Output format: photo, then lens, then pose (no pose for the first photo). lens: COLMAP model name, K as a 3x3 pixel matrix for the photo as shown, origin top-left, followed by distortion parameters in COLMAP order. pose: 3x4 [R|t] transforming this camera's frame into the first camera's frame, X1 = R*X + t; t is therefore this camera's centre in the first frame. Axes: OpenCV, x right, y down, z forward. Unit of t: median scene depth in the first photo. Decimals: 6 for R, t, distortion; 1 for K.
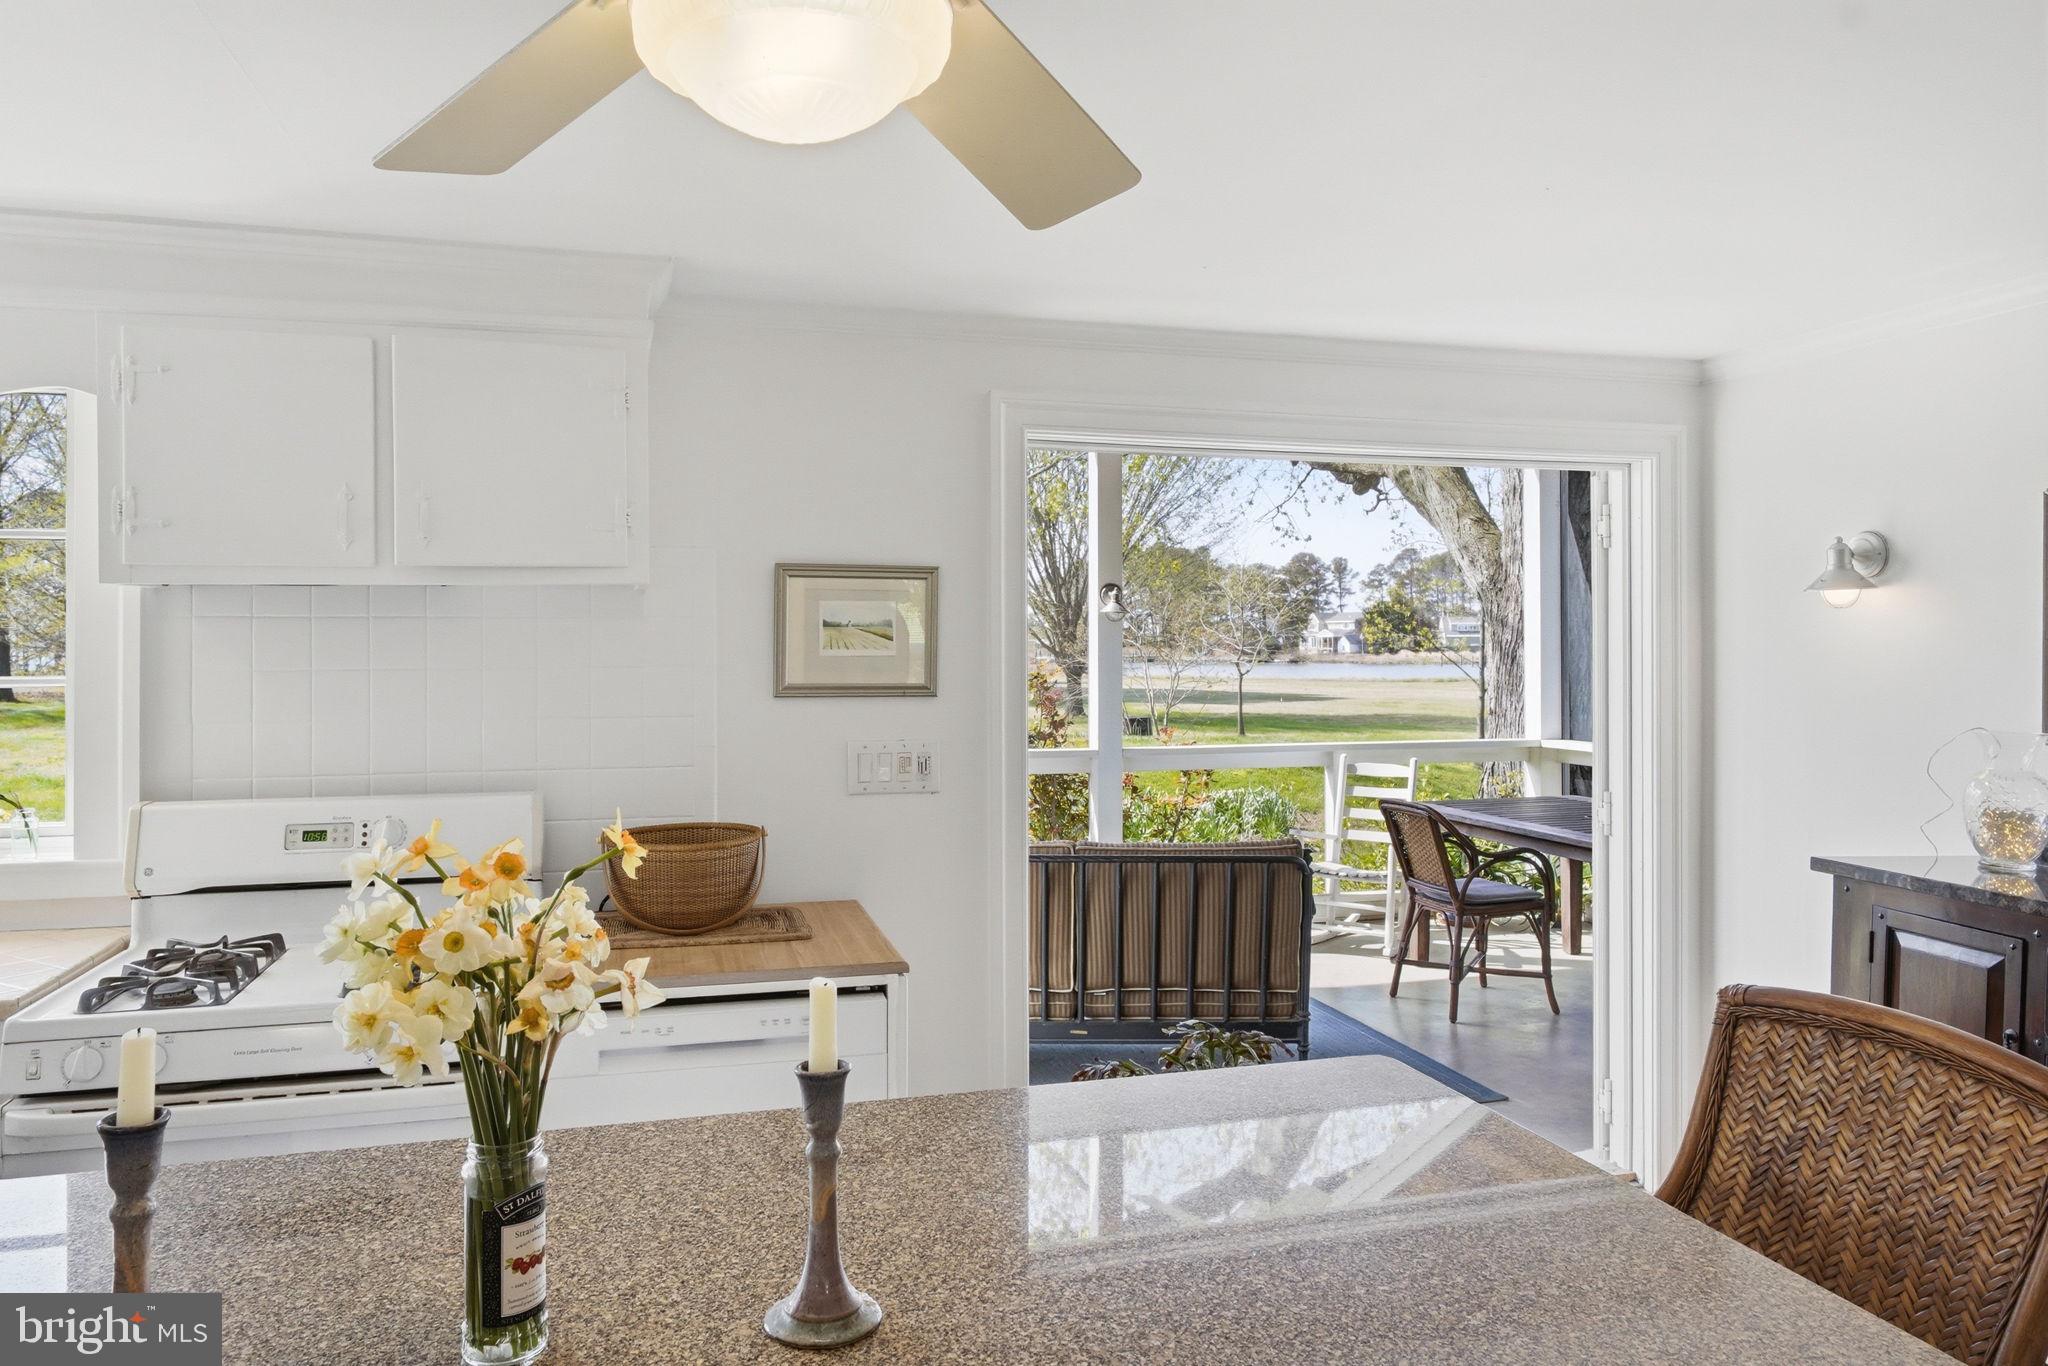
lens RADIAL K [[1377.0, 0, 1060.1], [0, 1377.0, 654.3], [0, 0, 1]] dist [-0.031138, -0.002292]
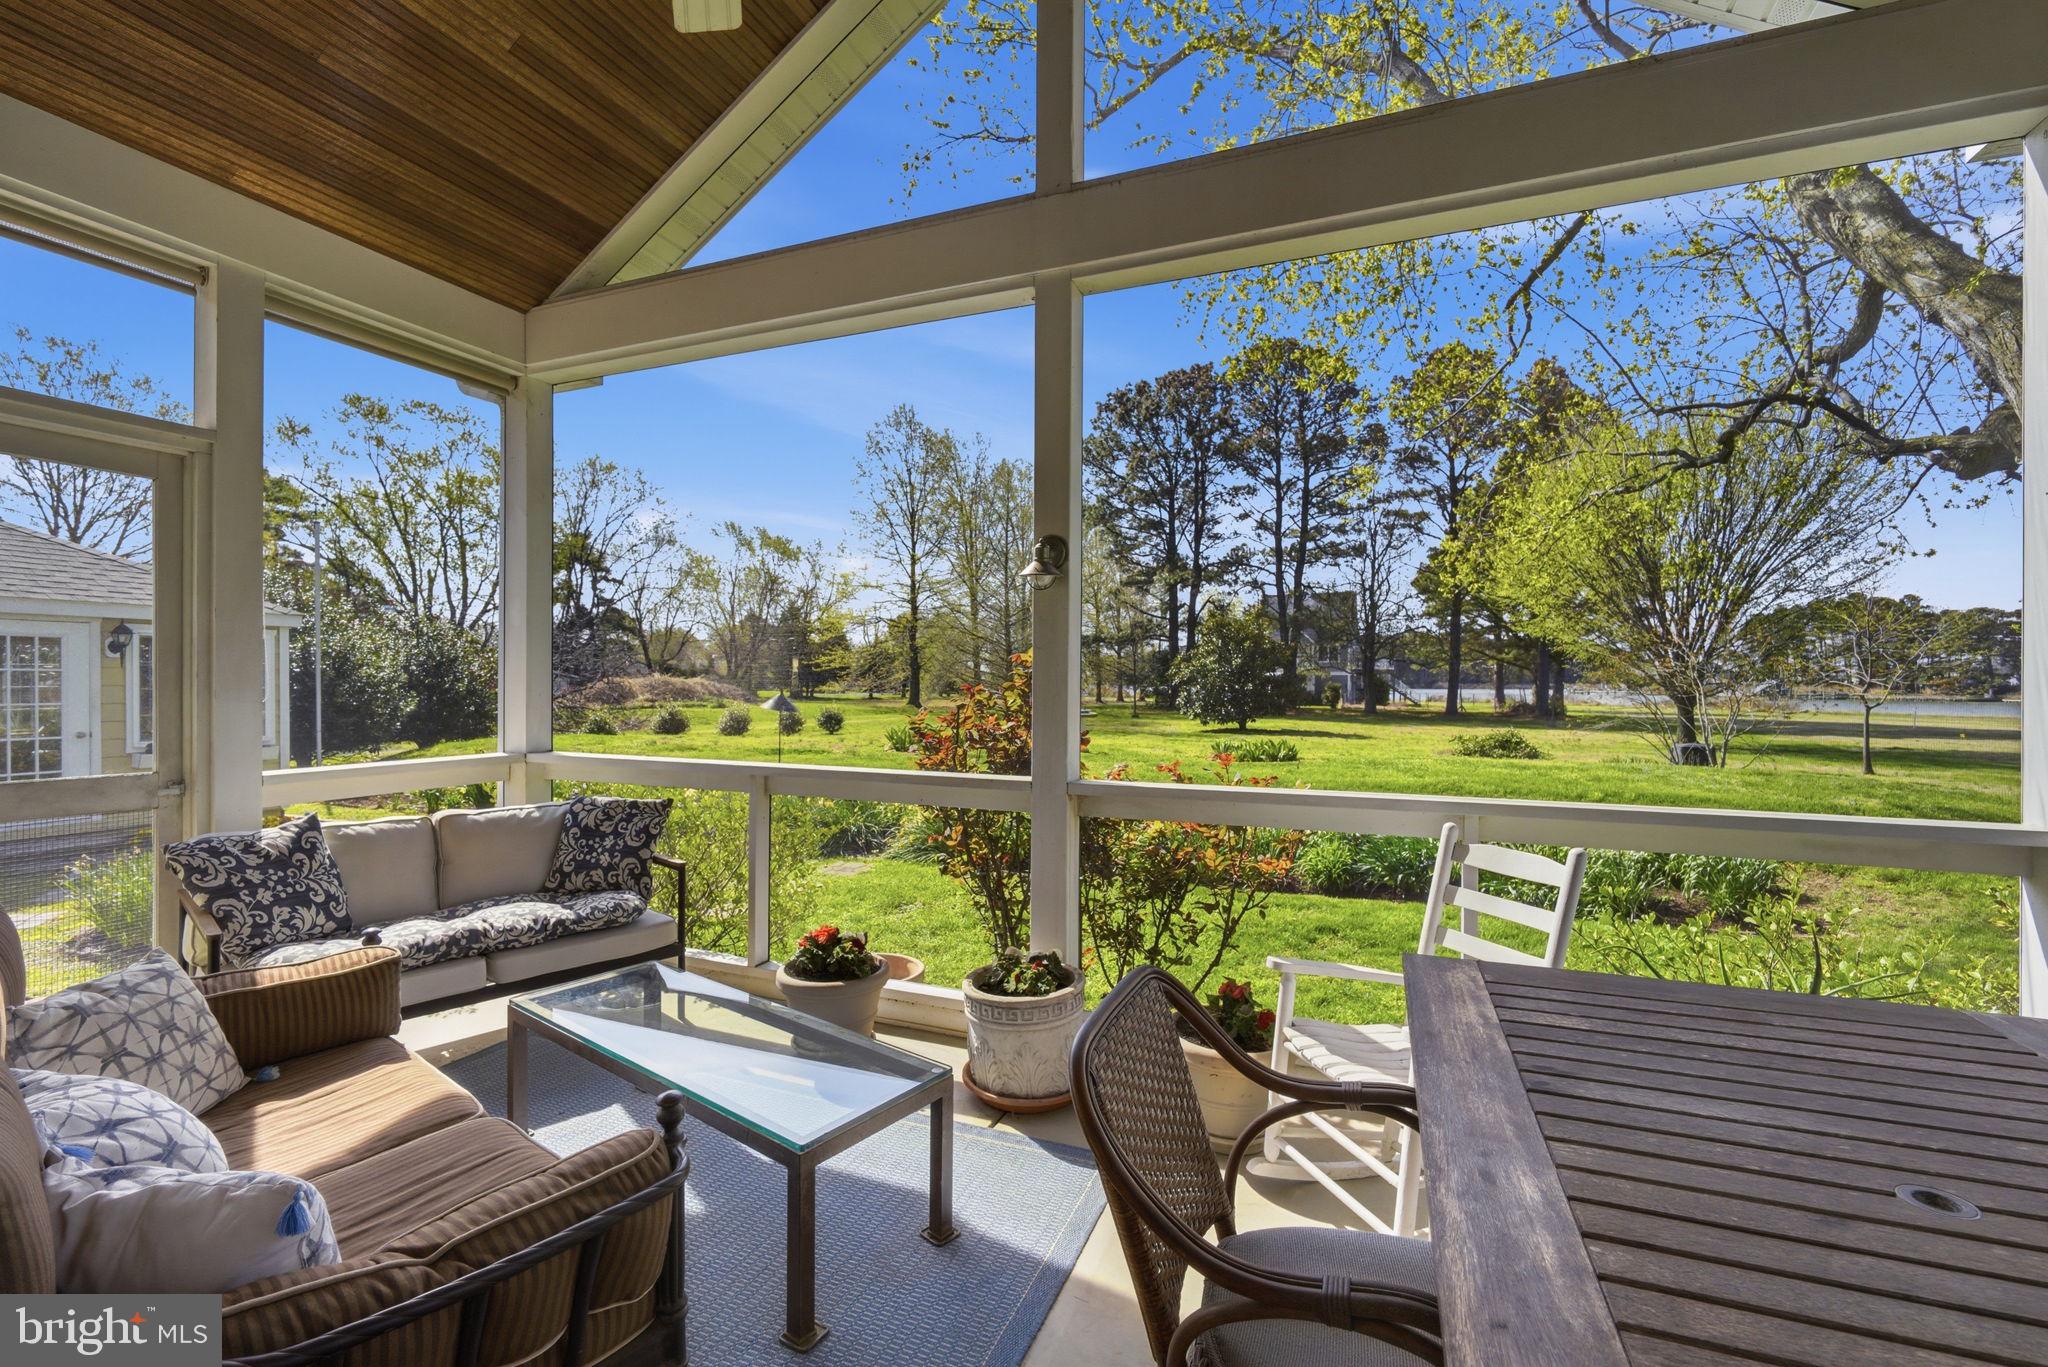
lens RADIAL K [[897.5, 0, 1037.0], [0, 897.5, 684.8], [0, 0, 1]] dist [-0.009703, 0.000835]
pose [[0.779936, 0.006441, -0.625826, 0.049785], [-0.009209, 0.999957, -0.001186, 0.003714], [0.625791, 0.006688, 0.779962, 0.107151]]
